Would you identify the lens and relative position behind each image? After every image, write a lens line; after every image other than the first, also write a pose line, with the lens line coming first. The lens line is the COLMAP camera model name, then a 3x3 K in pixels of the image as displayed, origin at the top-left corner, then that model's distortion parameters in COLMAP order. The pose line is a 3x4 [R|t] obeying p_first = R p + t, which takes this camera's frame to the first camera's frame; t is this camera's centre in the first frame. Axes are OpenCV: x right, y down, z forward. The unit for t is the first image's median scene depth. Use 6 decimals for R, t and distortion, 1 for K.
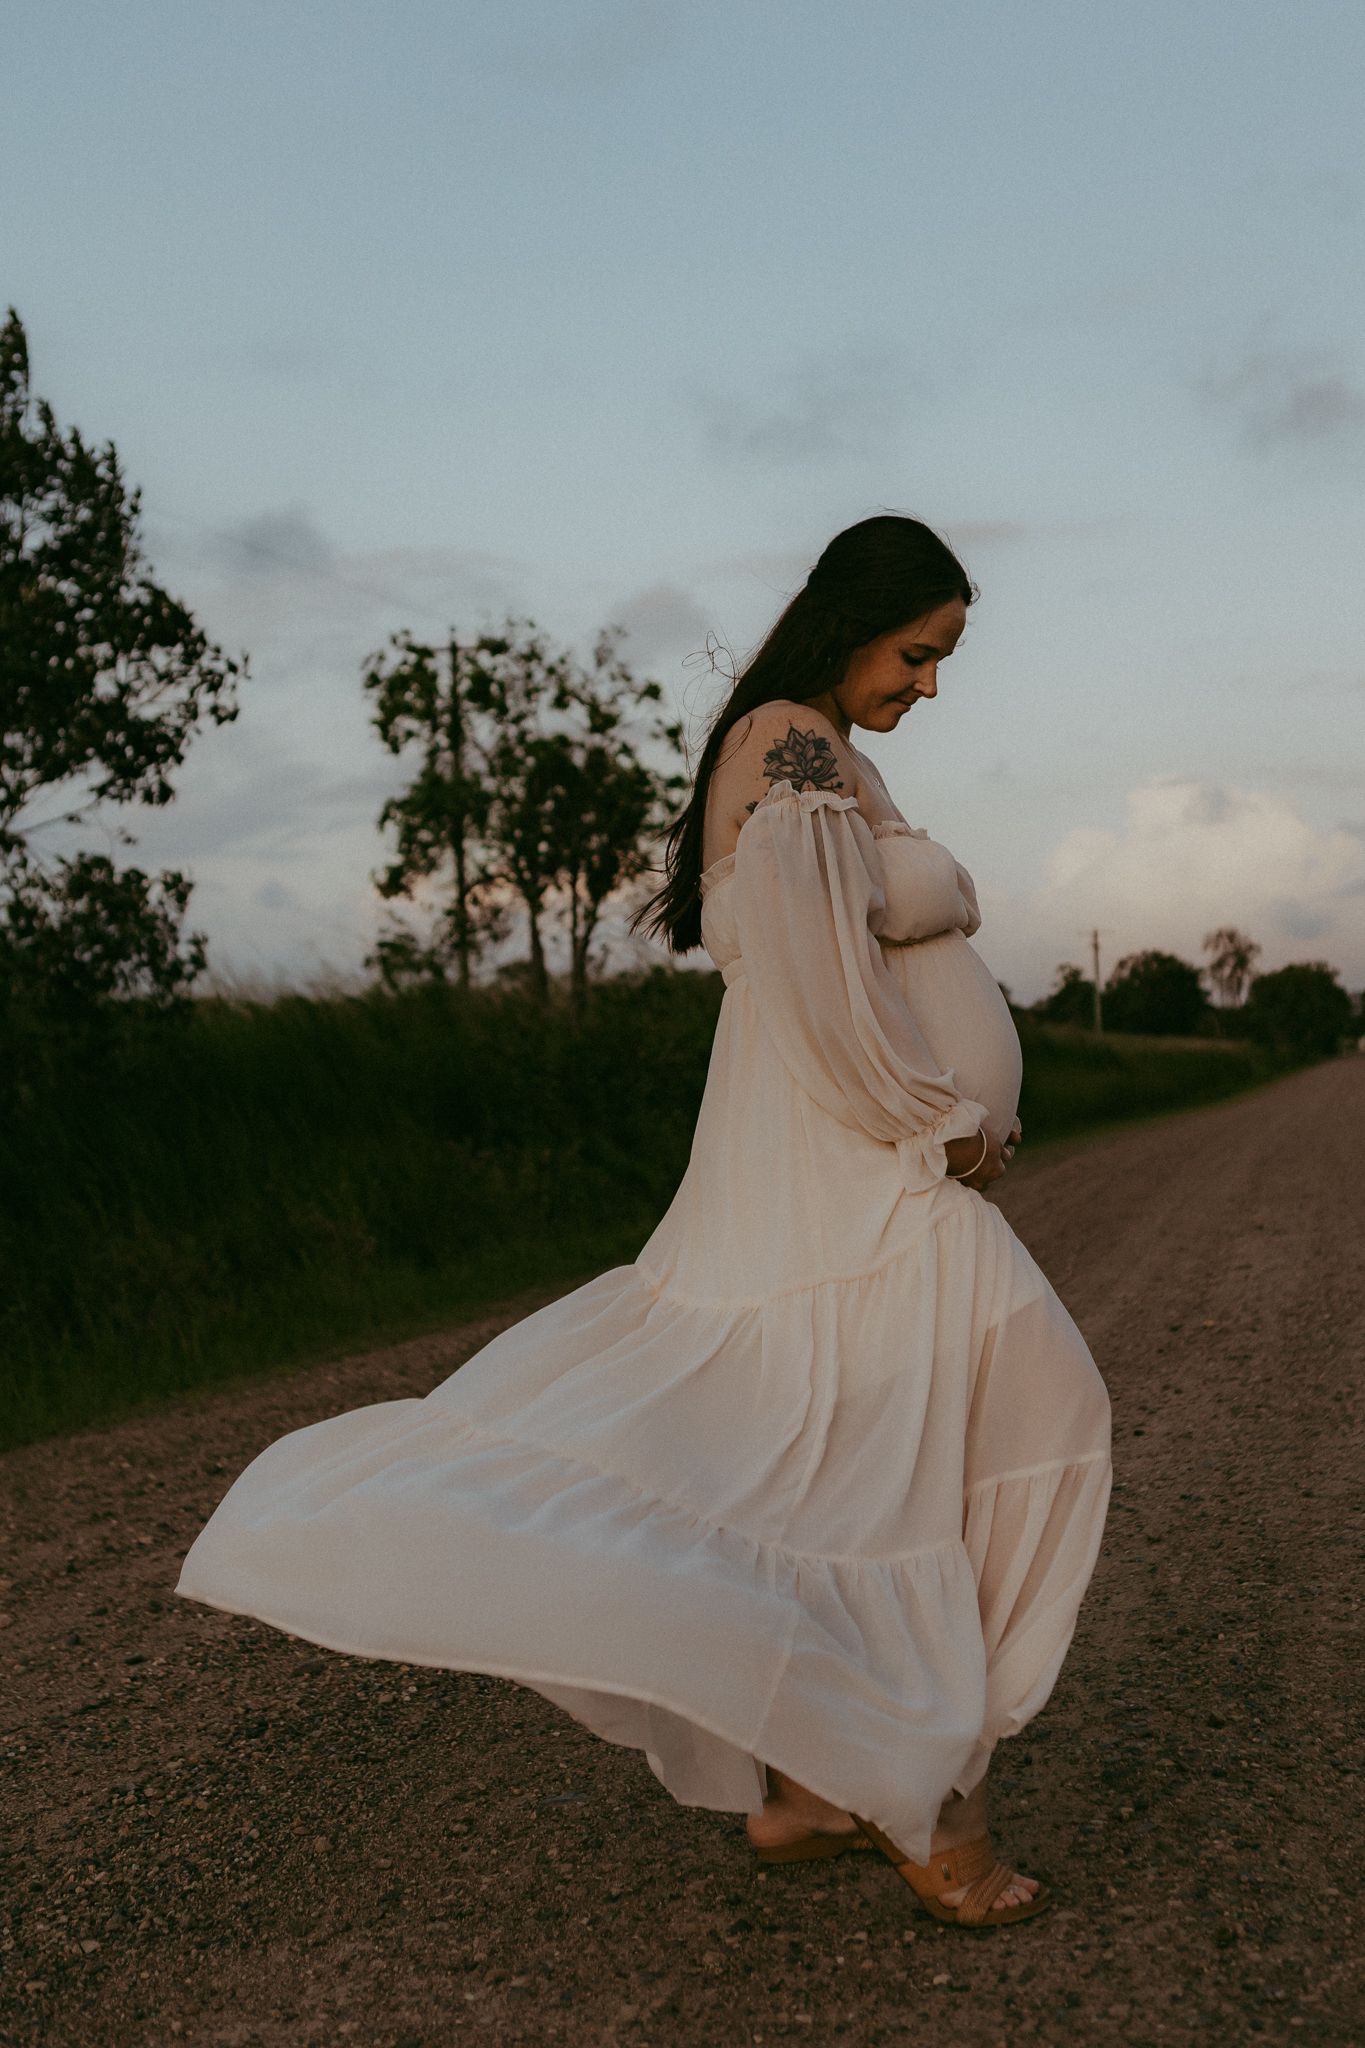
lens RADIAL K [[2110.8, 0, 680.4], [0, 2110.8, 1023.6], [0, 0, 1]] dist [-0.027449, 0.000000]
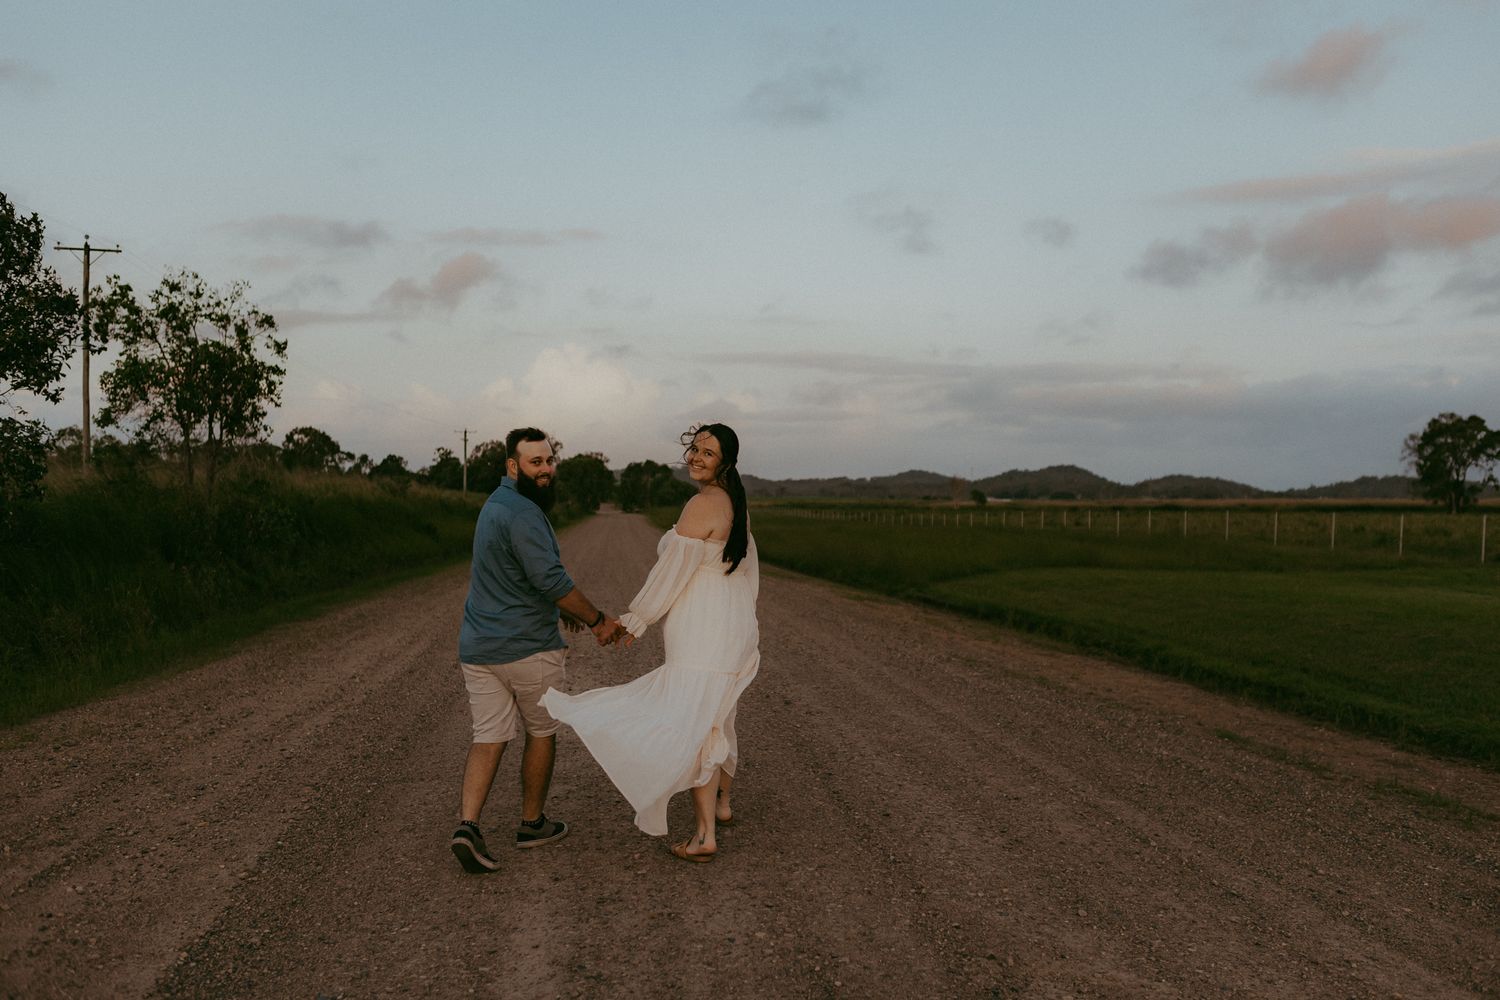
lens RADIAL K [[1546.0, 0, 751.0], [0, 1546.0, 497.5], [0, 0, 1]] dist [-0.027449, 0.000000]
pose [[0.917870, 0.025292, 0.396075, -0.149508], [-0.034515, 0.999273, 0.016175, -0.039997], [-0.395378, -0.028517, 0.918076, -0.377197]]
